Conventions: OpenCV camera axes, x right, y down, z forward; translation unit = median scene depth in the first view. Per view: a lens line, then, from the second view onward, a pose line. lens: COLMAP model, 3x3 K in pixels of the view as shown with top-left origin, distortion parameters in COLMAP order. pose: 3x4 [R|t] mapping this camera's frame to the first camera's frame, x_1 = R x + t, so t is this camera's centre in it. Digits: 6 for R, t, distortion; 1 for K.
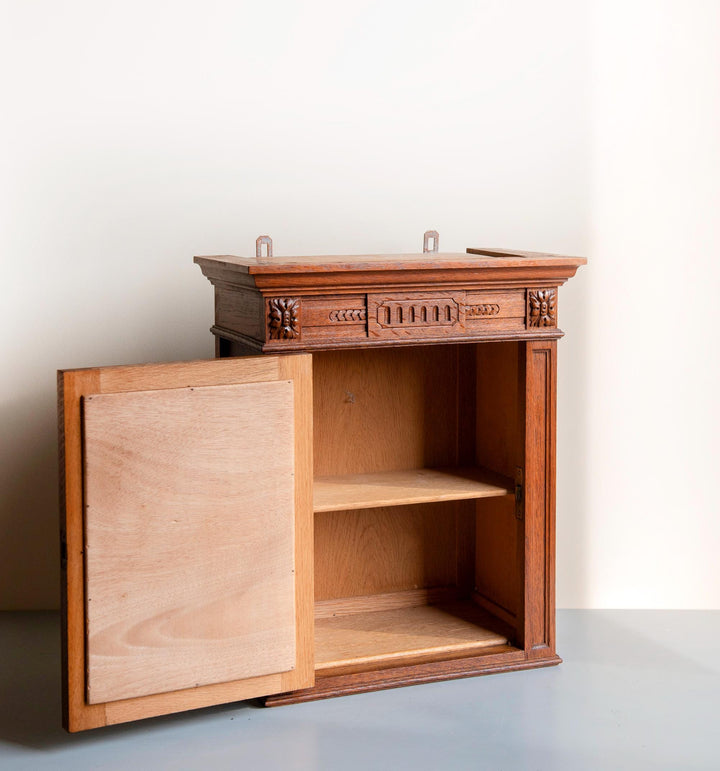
lens RADIAL K [[1454.2, 0, 360.0], [0, 1454.2, 385.5], [0, 0, 1]] dist [-0.007338, -0.047652]
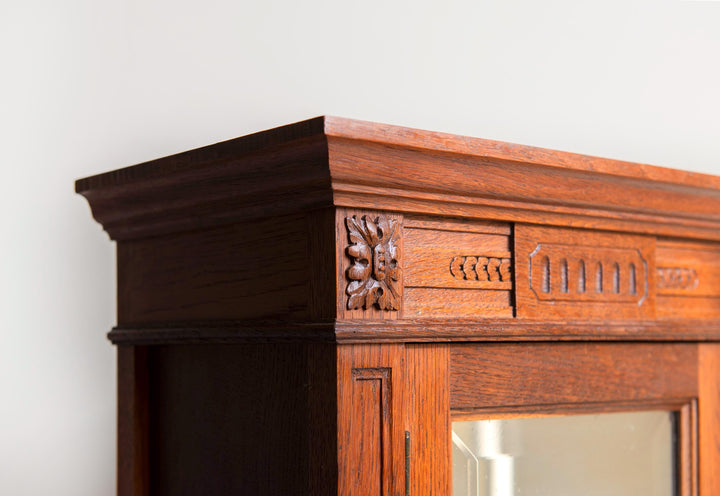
lens RADIAL K [[1166.5, 0, 362.4], [0, 1166.5, 343.4], [0, 0, 1]] dist [0.044185, 0.121905]
pose [[0.948317, -0.004097, 0.317299, -0.153585], [0.049914, 0.989395, -0.136404, 0.022529], [-0.313375, 0.145192, 0.938464, 0.638668]]
